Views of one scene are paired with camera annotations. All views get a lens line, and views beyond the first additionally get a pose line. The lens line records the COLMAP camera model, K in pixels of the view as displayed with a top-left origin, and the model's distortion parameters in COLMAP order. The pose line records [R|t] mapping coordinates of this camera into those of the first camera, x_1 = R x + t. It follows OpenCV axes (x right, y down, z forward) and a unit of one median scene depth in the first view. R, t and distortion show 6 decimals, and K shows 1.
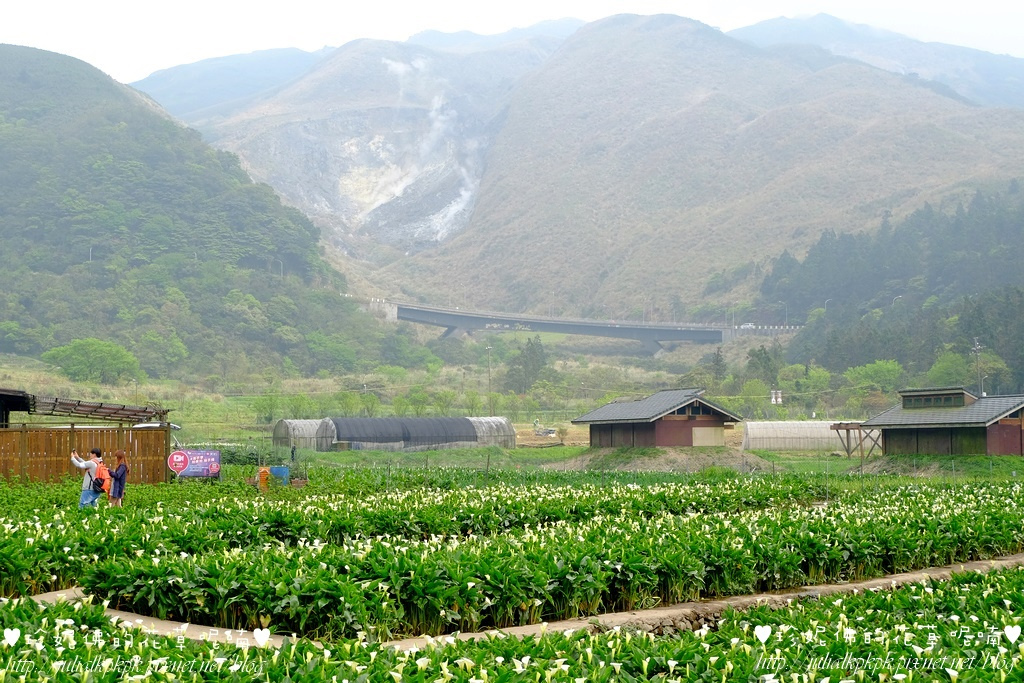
lens RADIAL K [[1647.2, 0, 512.0], [0, 1647.2, 340.2], [0, 0, 1]] dist [-0.048416, 0.000000]
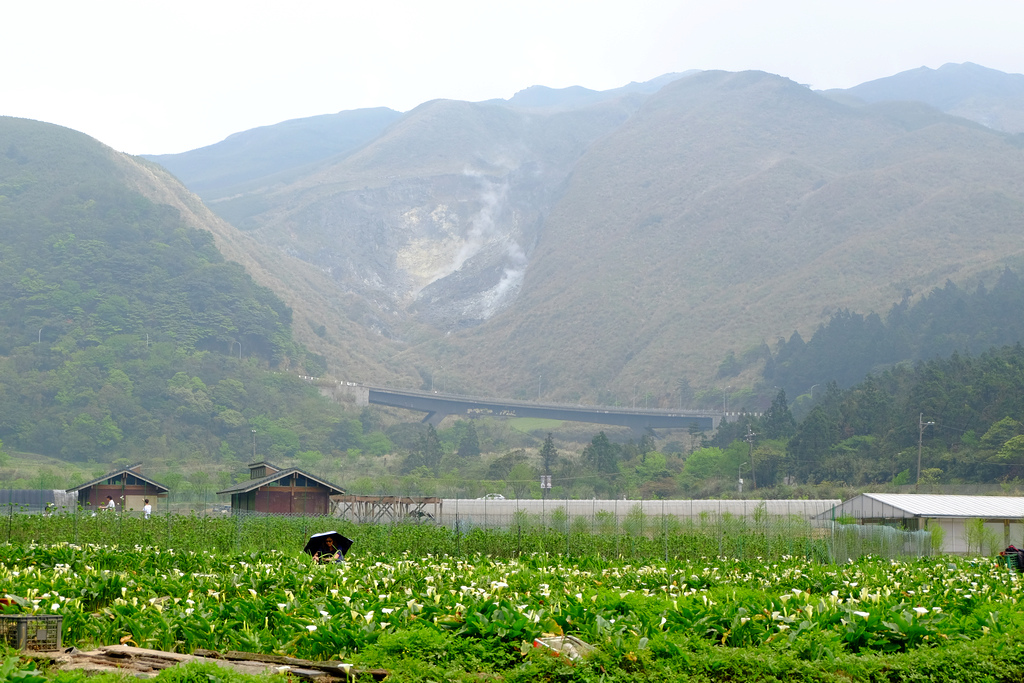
lens RADIAL K [[1877.2, 0, 511.9], [0, 1877.2, 342.7], [0, 0, 1]] dist [-0.013450, 0.000000]
pose [[0.994585, 0.002378, -0.103899, 0.102531], [-0.007069, 0.998971, -0.044801, 0.000279], [0.103686, 0.045293, 0.993578, -0.064168]]
